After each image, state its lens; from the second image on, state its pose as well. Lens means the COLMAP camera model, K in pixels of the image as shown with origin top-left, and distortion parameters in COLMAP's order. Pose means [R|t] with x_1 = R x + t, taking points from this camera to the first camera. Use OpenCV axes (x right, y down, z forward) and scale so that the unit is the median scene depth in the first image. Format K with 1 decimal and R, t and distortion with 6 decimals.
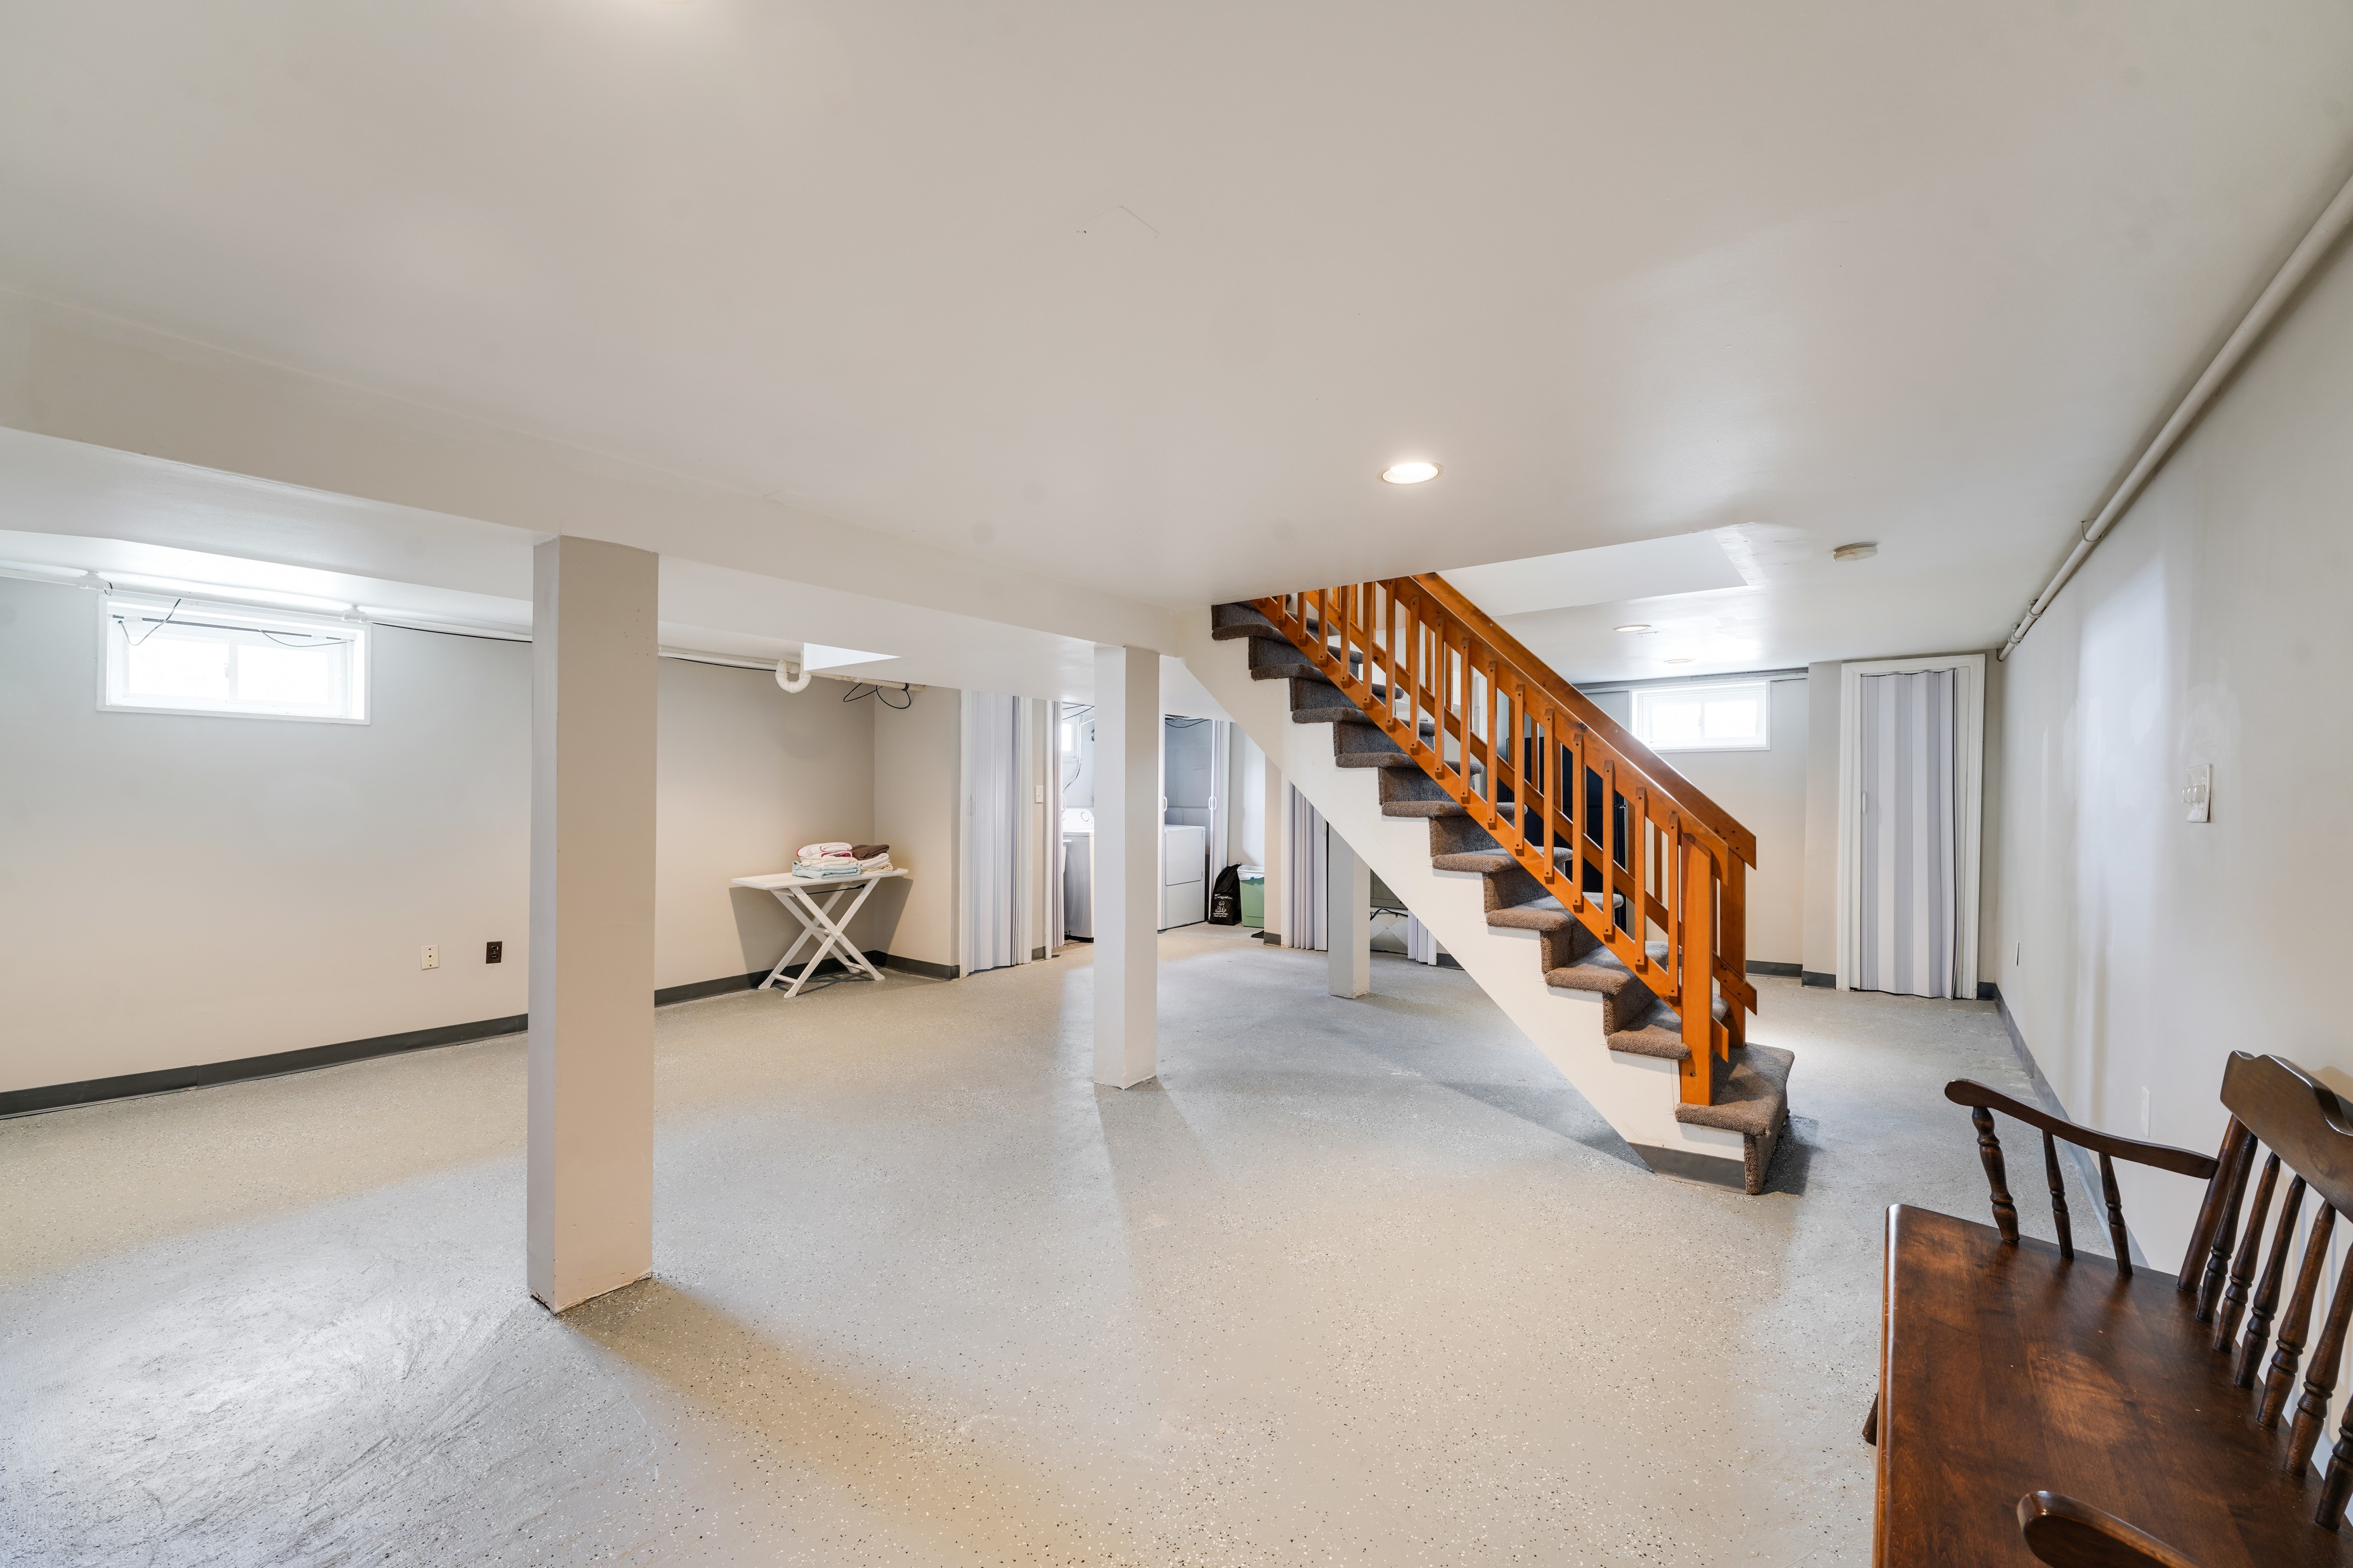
lens RADIAL K [[930.9, 0, 1164.4], [0, 930.9, 792.7], [0, 0, 1]] dist [-0.001302, 0.000001]
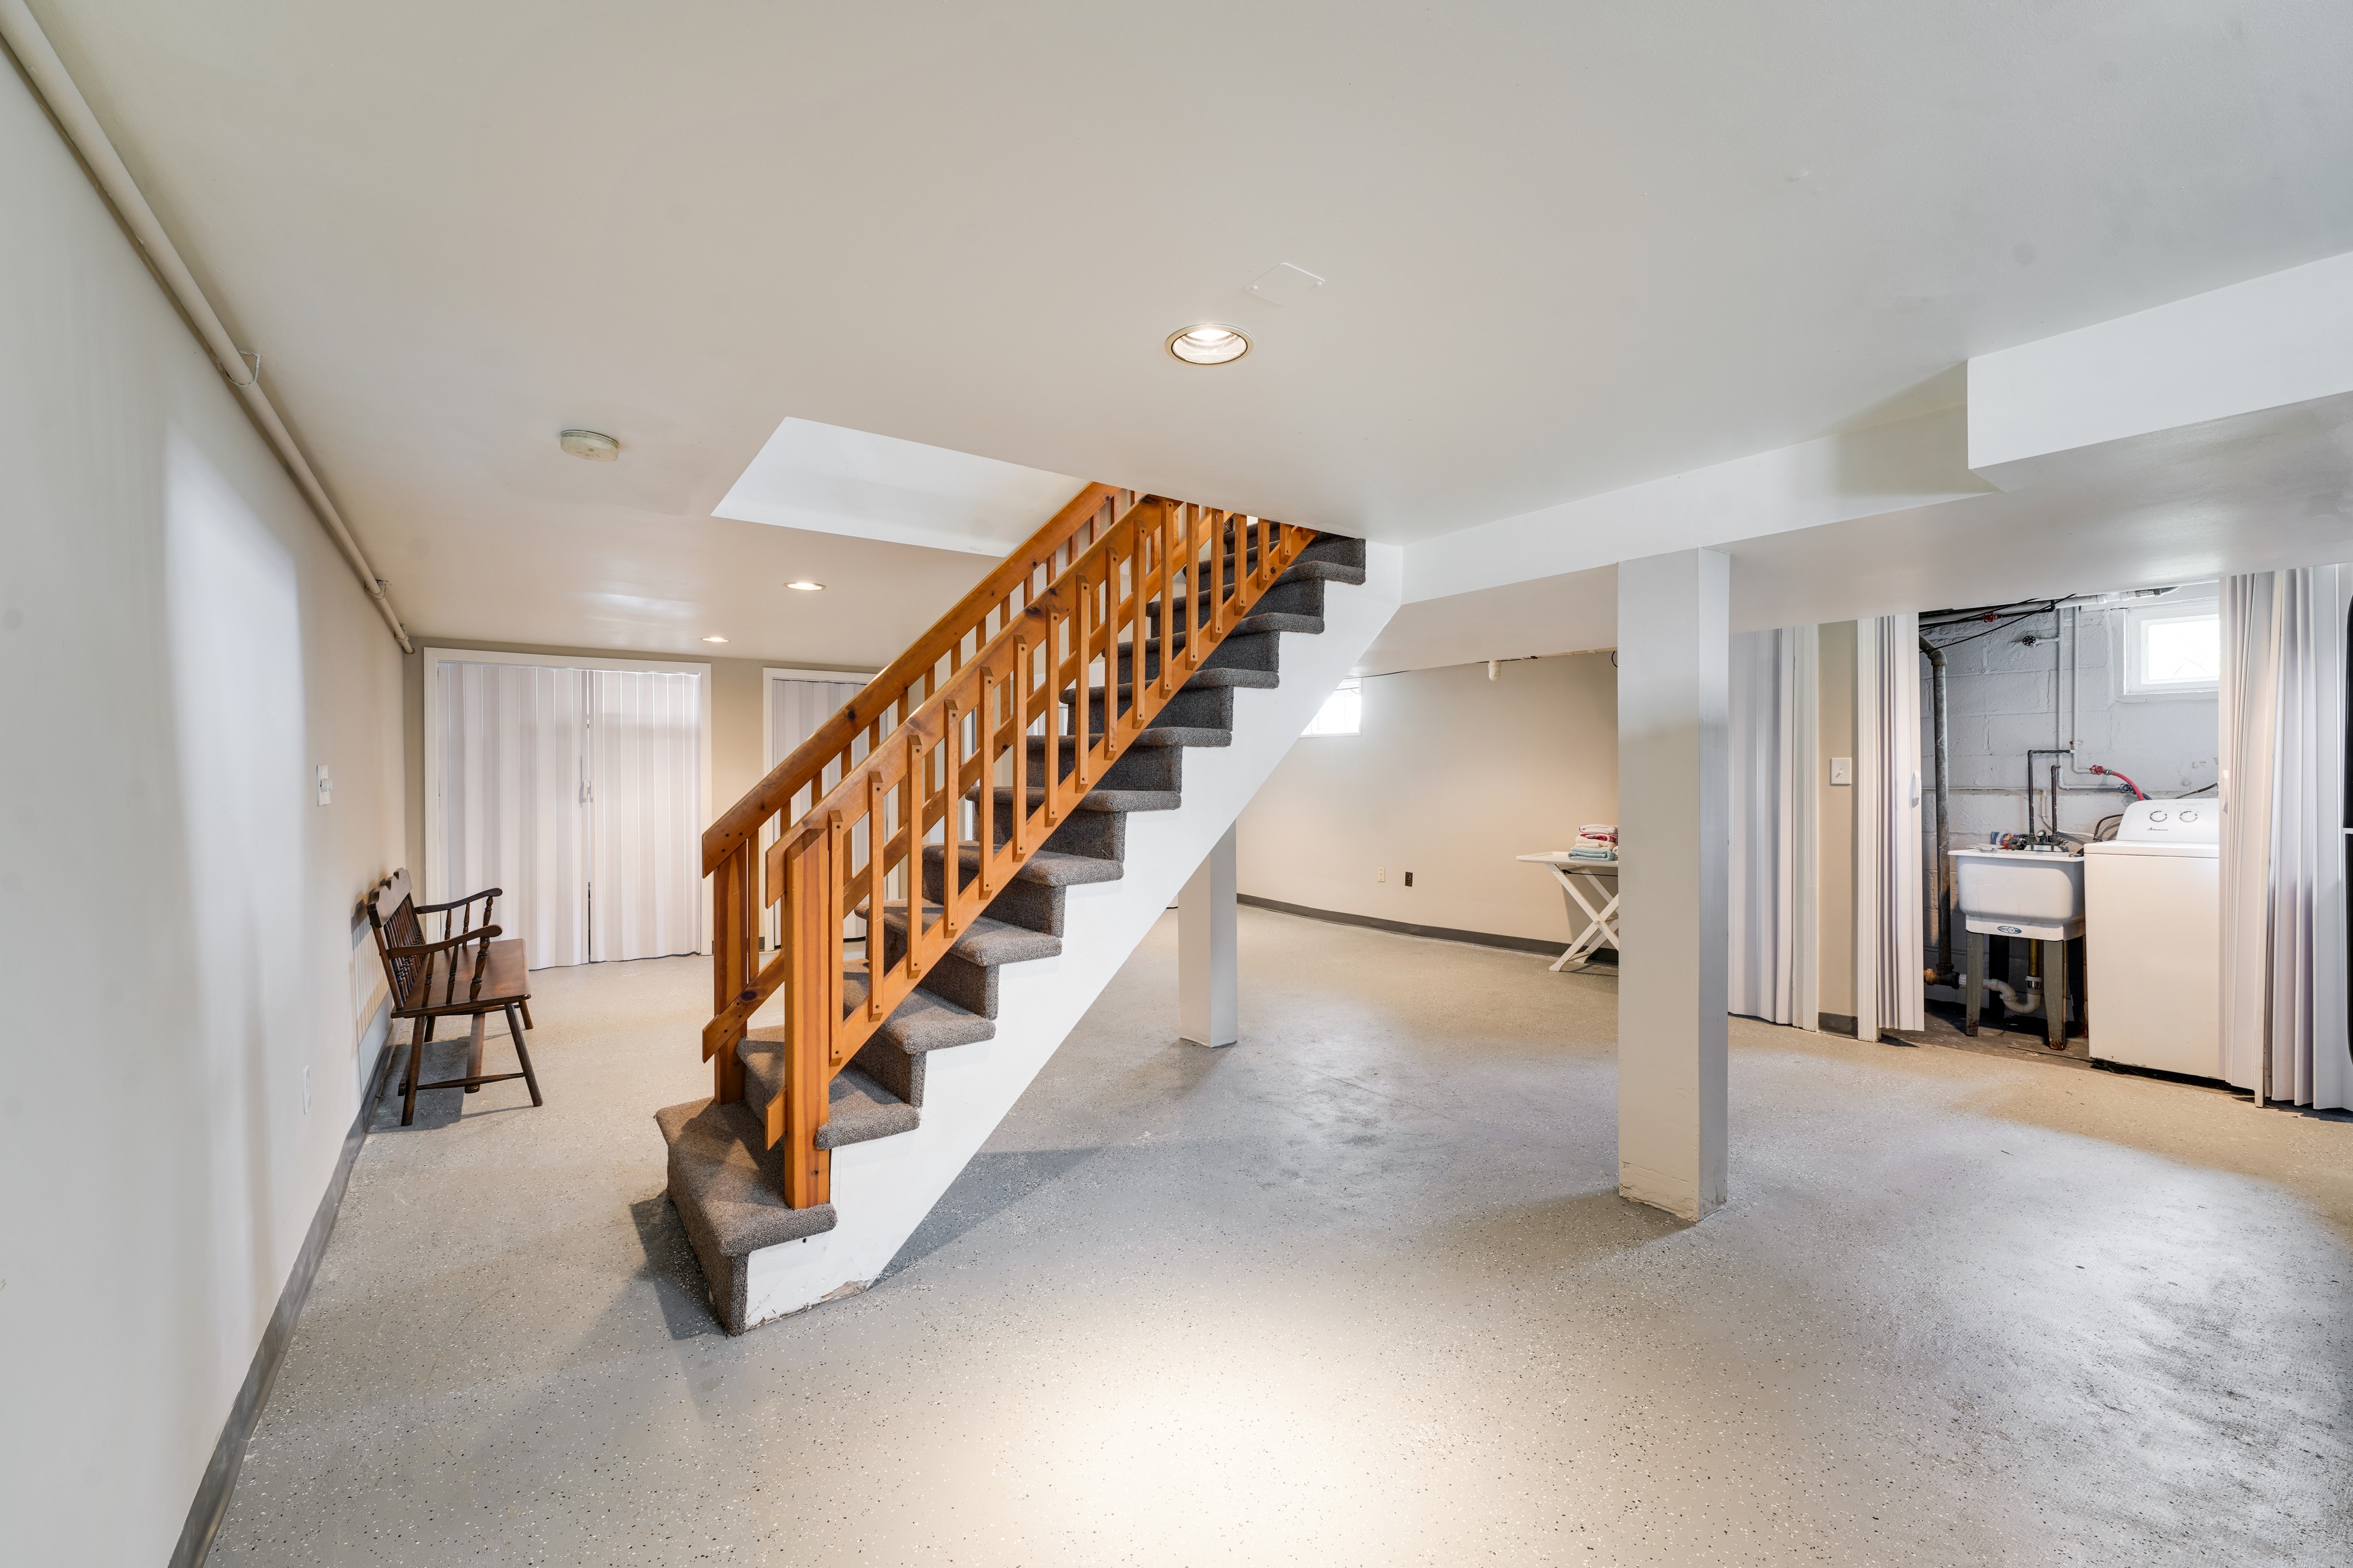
lens RADIAL K [[930.9, 0, 1164.4], [0, 930.9, 792.7], [0, 0, 1]] dist [-0.001302, 0.000001]
pose [[-0.289266, 0.017085, -0.957096, 0.846388], [0.010108, 0.999839, 0.014794, 0.004655], [0.957195, -0.005395, -0.289392, 1.065388]]
